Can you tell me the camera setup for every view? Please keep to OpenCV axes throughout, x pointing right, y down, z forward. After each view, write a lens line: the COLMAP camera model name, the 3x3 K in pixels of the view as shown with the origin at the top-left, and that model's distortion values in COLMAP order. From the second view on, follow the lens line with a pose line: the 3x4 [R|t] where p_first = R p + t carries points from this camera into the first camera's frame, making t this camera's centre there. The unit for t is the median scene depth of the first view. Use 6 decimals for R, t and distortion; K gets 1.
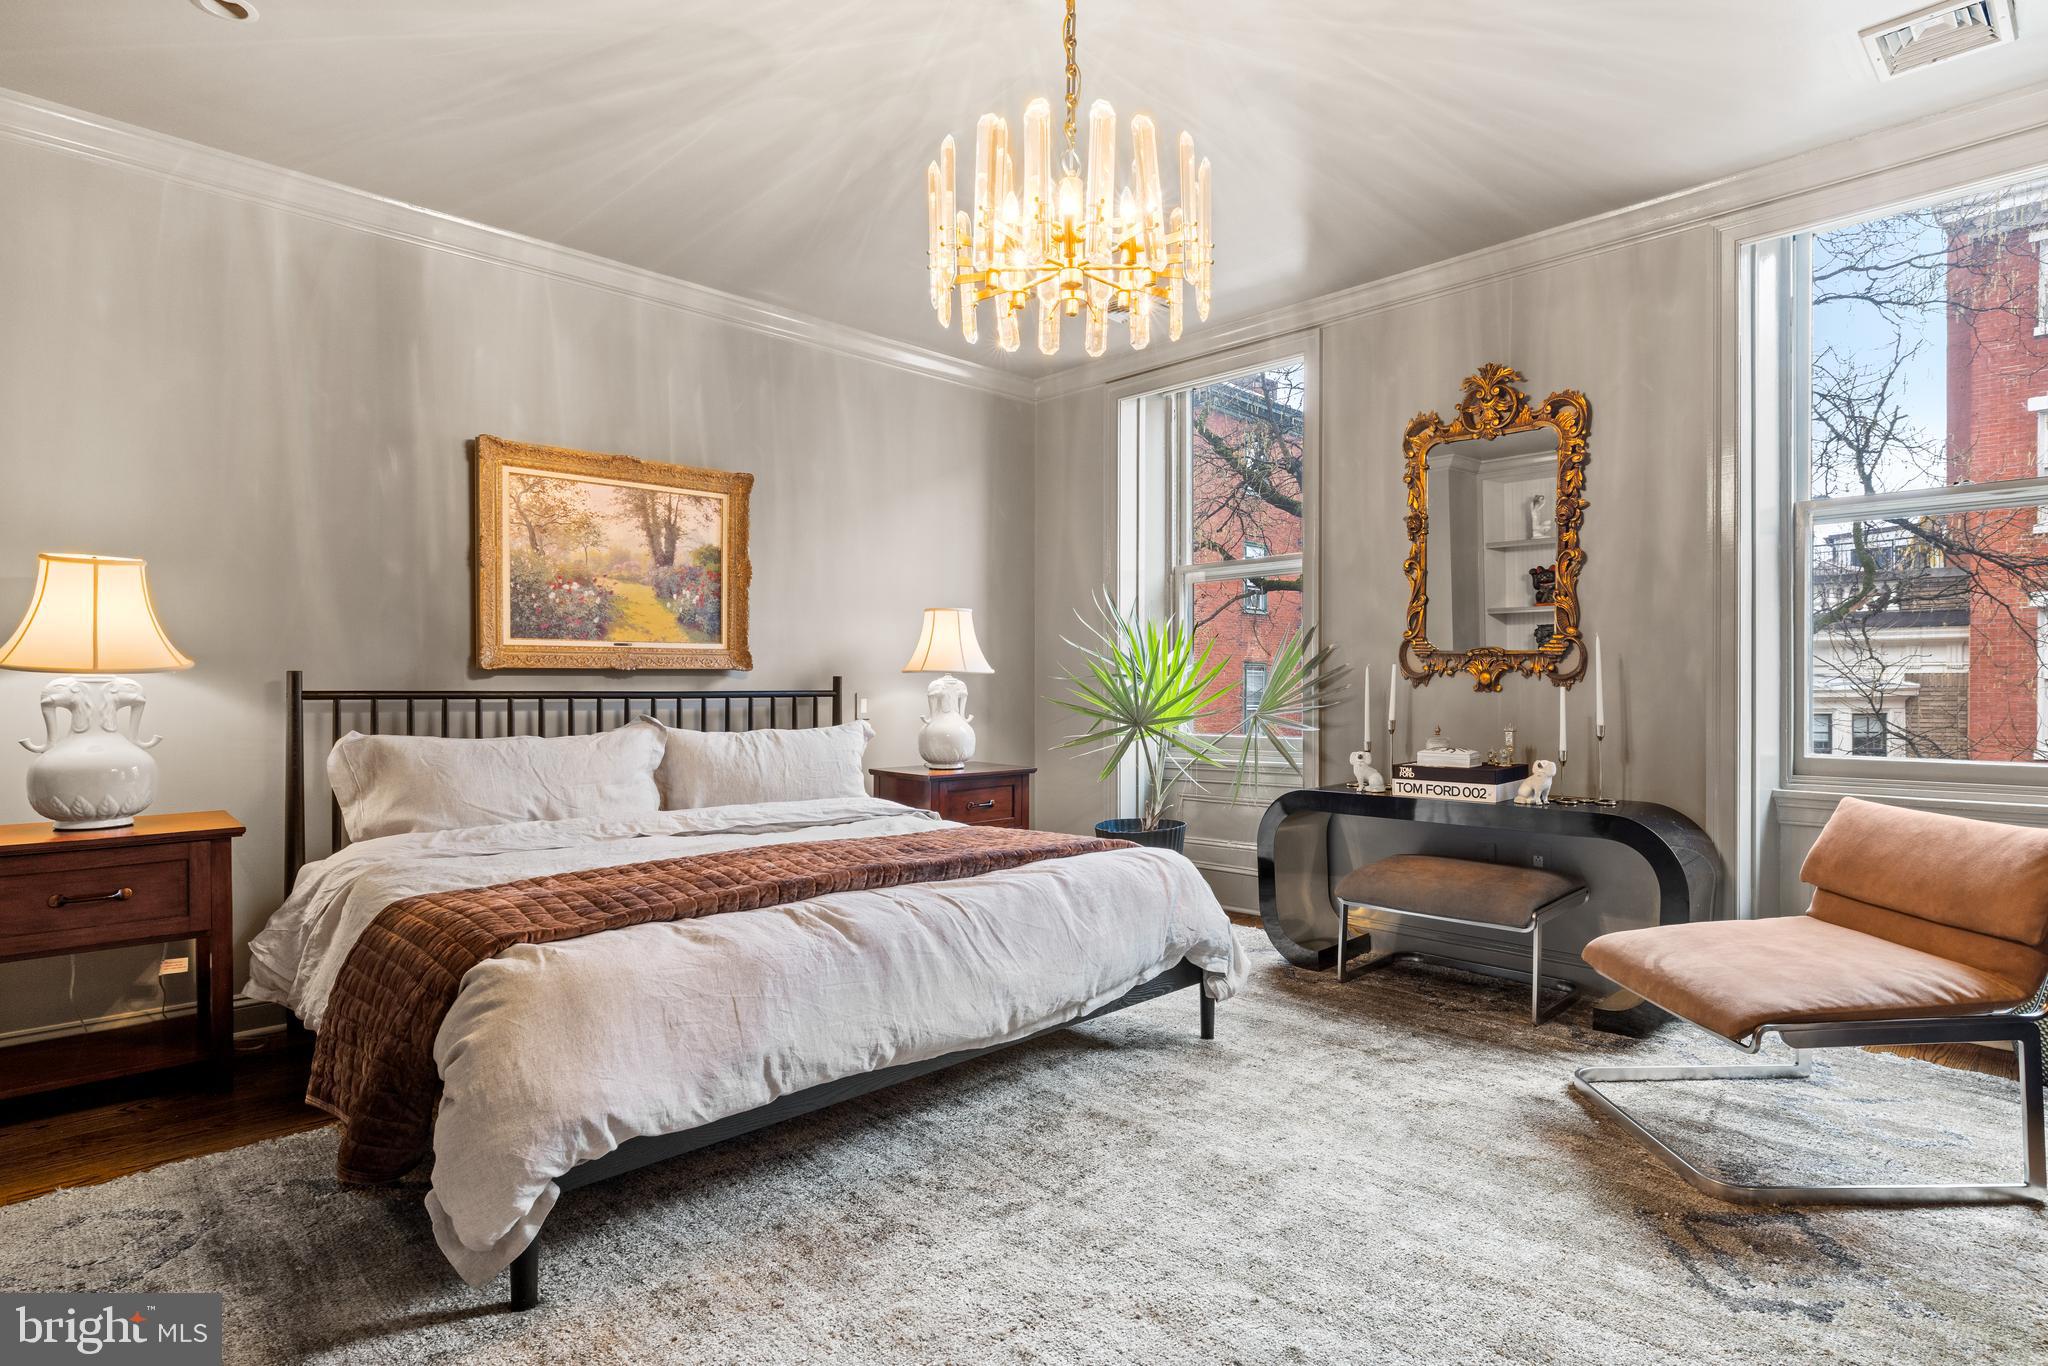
lens RADIAL K [[1028.3, 0, 1024.0], [0, 1028.3, 683.0], [0, 0, 1]] dist [0.001057, 0.000054]
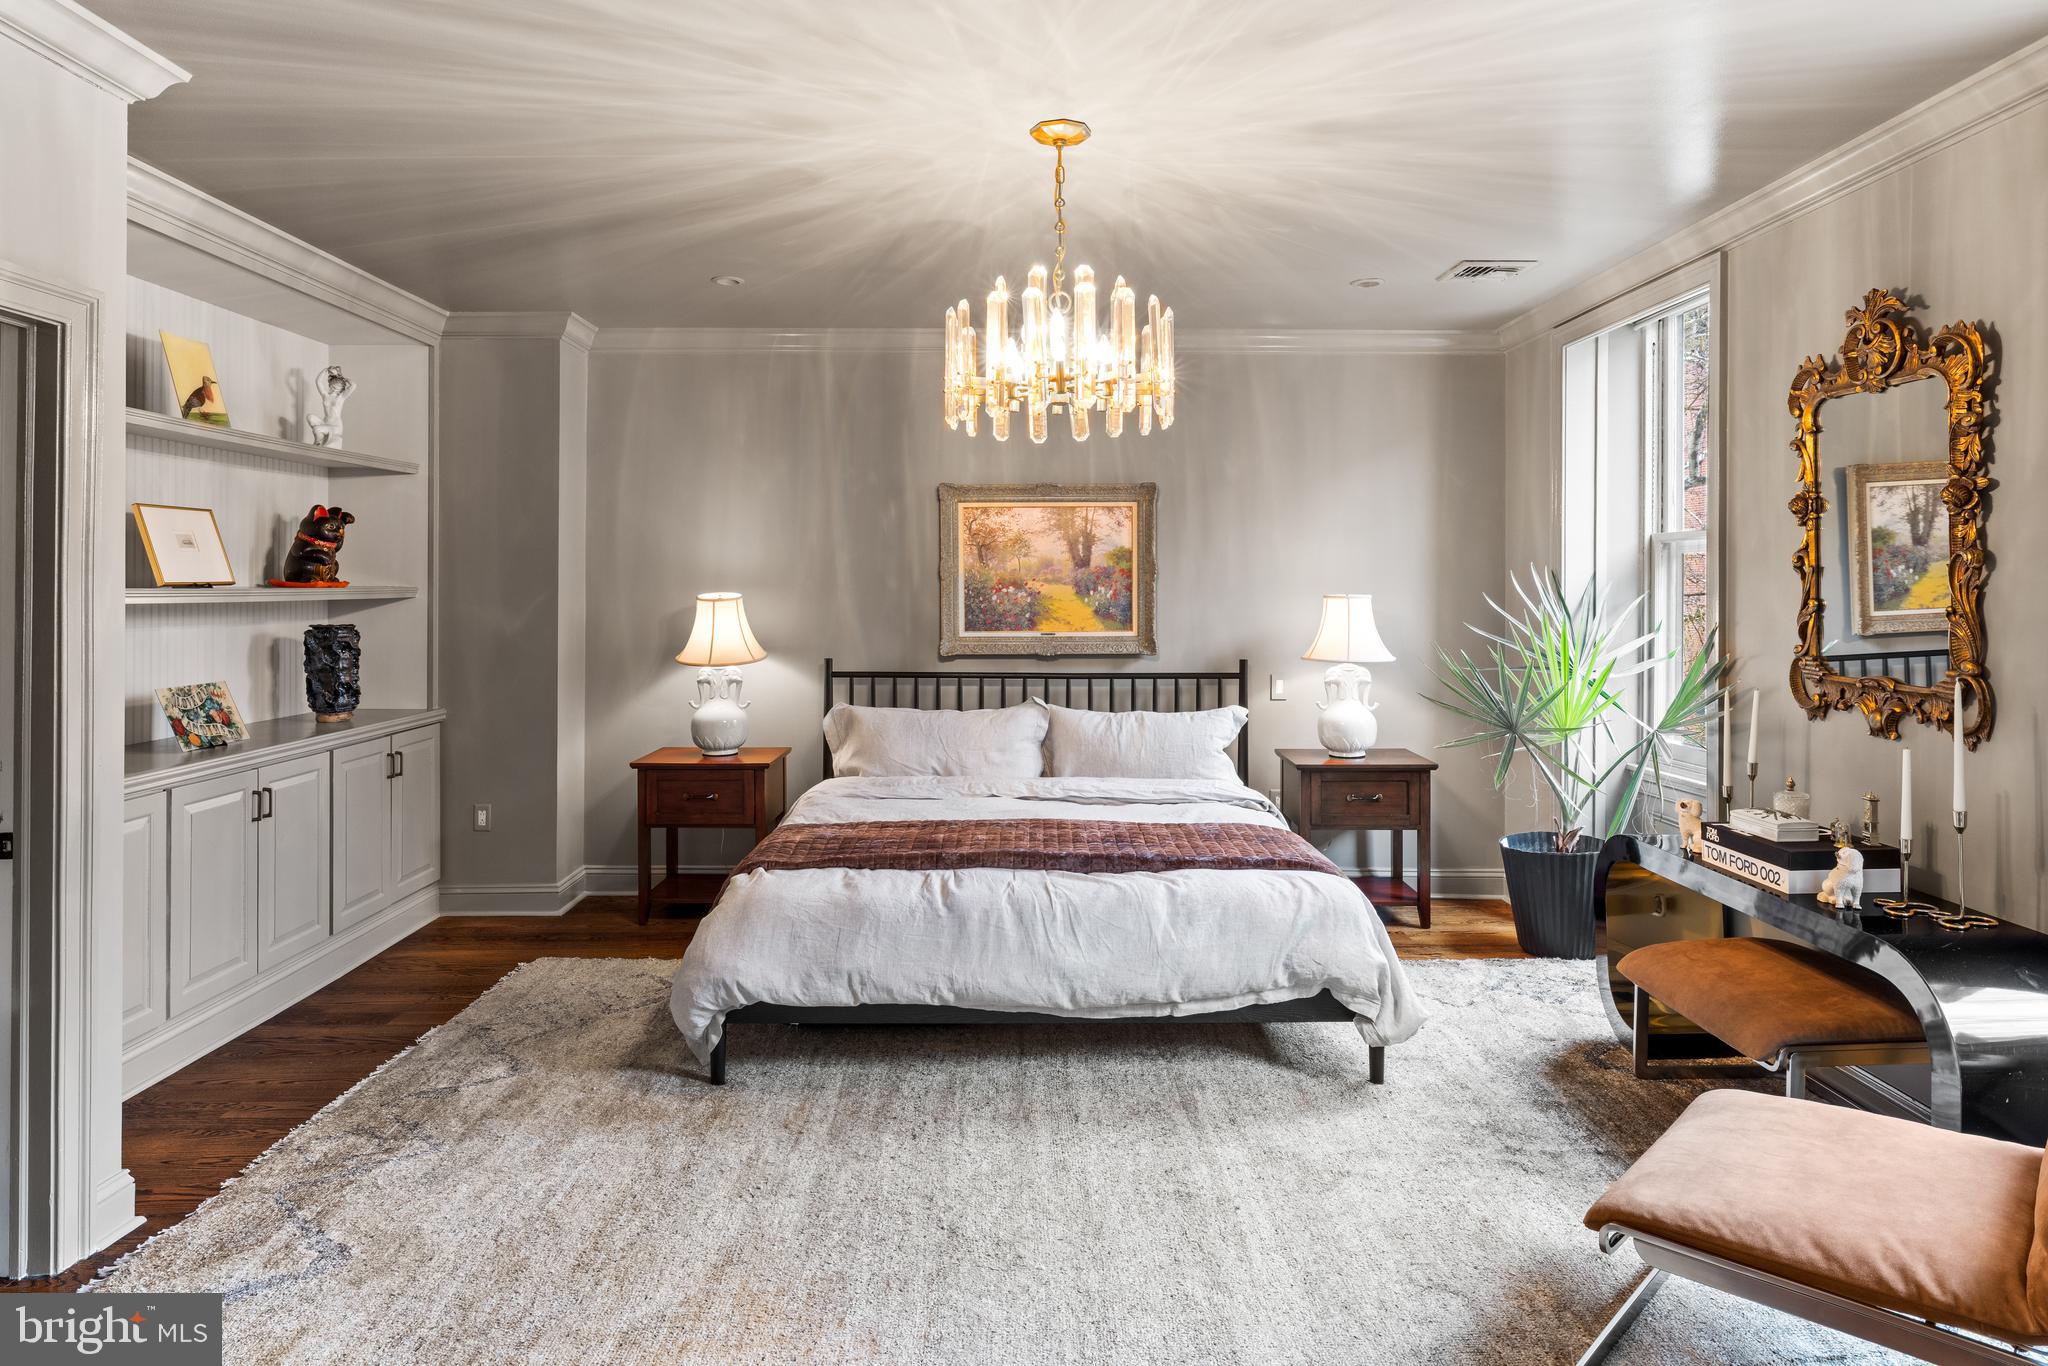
lens RADIAL K [[1115.5, 0, 1022.8], [0, 1115.5, 578.2], [0, 0, 1]] dist [0.000544, 0.000086]
pose [[0.720297, -0.009077, -0.693607, 0.563758], [0.004484, 0.999954, -0.008430, -0.101312], [0.693651, 0.002962, 0.720305, 0.011296]]
